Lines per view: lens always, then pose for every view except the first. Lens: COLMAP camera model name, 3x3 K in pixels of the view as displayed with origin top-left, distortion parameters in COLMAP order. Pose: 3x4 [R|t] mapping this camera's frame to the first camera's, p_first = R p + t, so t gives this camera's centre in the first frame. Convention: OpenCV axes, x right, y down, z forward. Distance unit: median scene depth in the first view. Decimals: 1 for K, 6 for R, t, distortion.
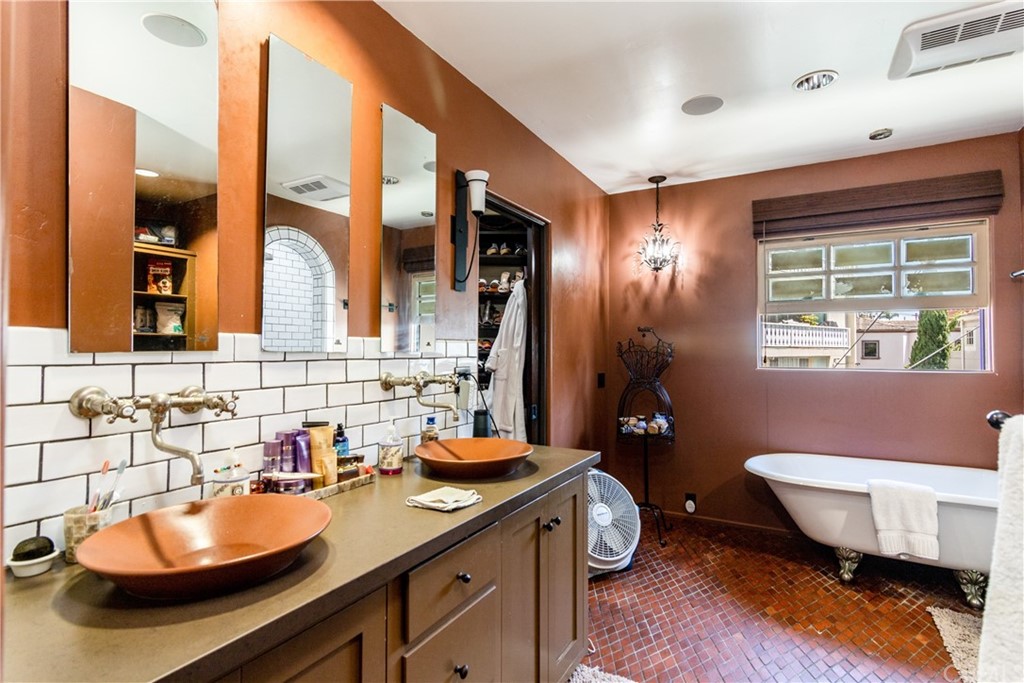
lens RADIAL K [[529.6, 0, 512.0], [0, 529.6, 342.3], [0, 0, 1]] dist [0.006244, 0.000711]
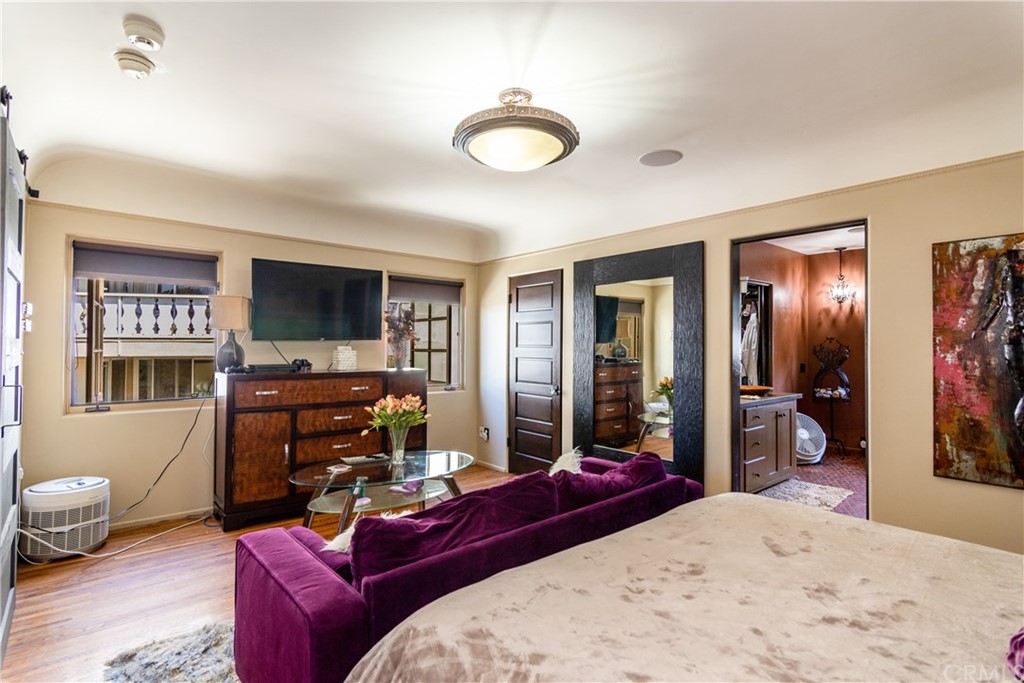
lens RADIAL K [[529.6, 0, 508.4], [0, 529.6, 339.7], [0, 0, 1]] dist [0.006244, 0.000711]
pose [[0.942466, -0.001864, -0.334298, -0.162768], [0.001649, 0.999998, -0.000925, -0.020062], [0.334299, 0.000320, 0.942467, -0.982130]]
